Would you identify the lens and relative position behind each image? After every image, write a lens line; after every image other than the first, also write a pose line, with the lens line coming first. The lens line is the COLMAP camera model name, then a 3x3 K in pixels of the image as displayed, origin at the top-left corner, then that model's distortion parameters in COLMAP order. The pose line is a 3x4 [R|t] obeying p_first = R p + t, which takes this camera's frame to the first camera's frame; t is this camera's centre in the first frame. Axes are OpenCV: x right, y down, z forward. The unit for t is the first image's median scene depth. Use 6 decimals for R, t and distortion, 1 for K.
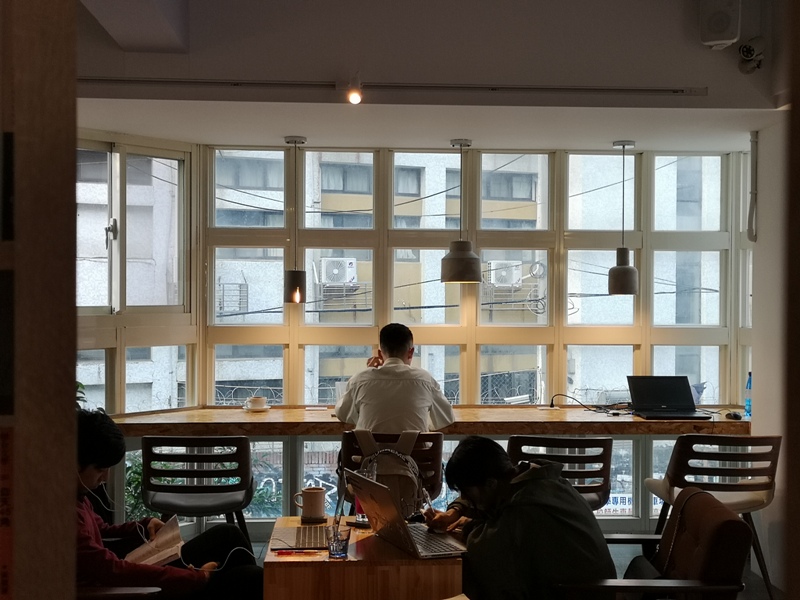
lens RADIAL K [[952.9, 0, 465.1], [0, 952.9, 317.6], [0, 0, 1]] dist [0.025519, 0.035635]
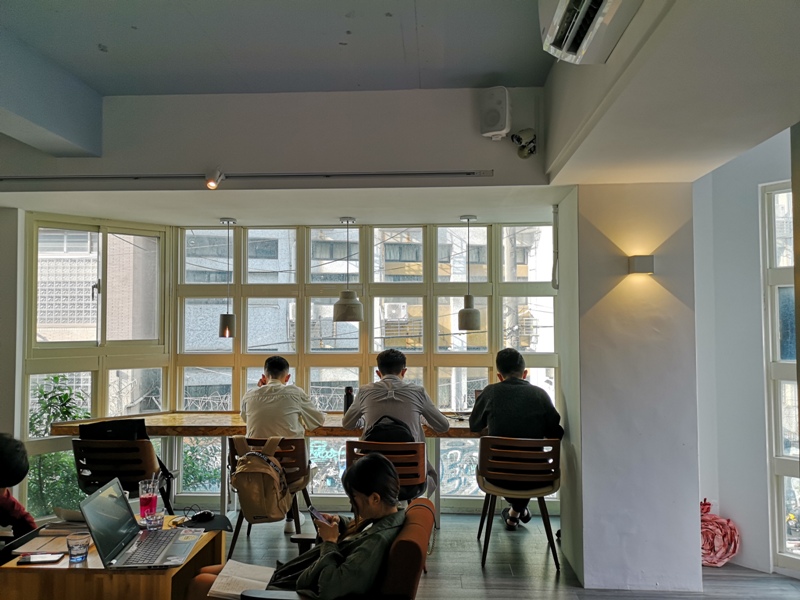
lens RADIAL K [[617.3, 0, 400.0], [0, 617.3, 300.0], [0, 0, 1]] dist [0.072474, -0.069428]
pose [[0.991204, -0.009341, -0.132013, 0.179254], [0.000520, 0.997773, -0.066695, -0.008995], [0.132342, 0.066040, 0.989002, 0.133034]]
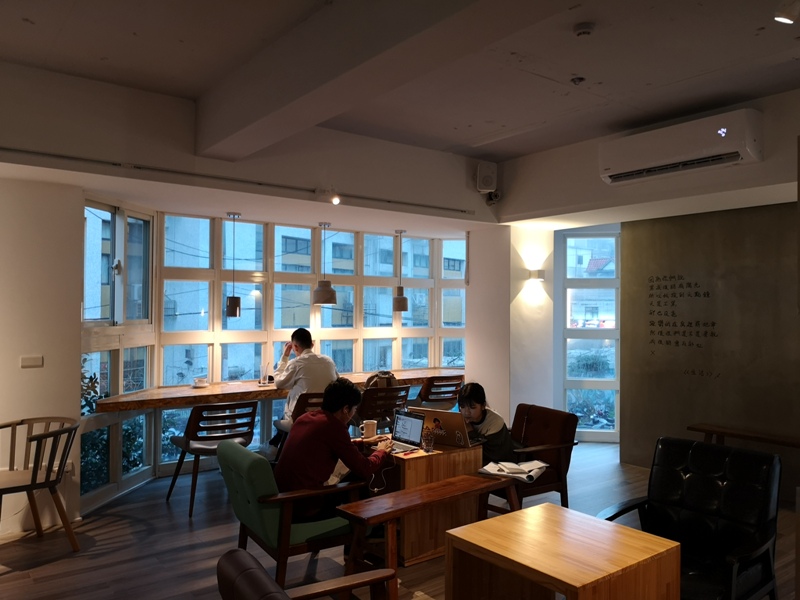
lens RADIAL K [[617.3, 0, 400.0], [0, 617.3, 300.0], [0, 0, 1]] dist [0.072474, -0.069428]
pose [[0.845268, 0.011511, 0.534219, -0.440202], [0.009752, 0.999269, -0.036961, -0.002785], [-0.534254, 0.036452, 0.844538, -0.015000]]
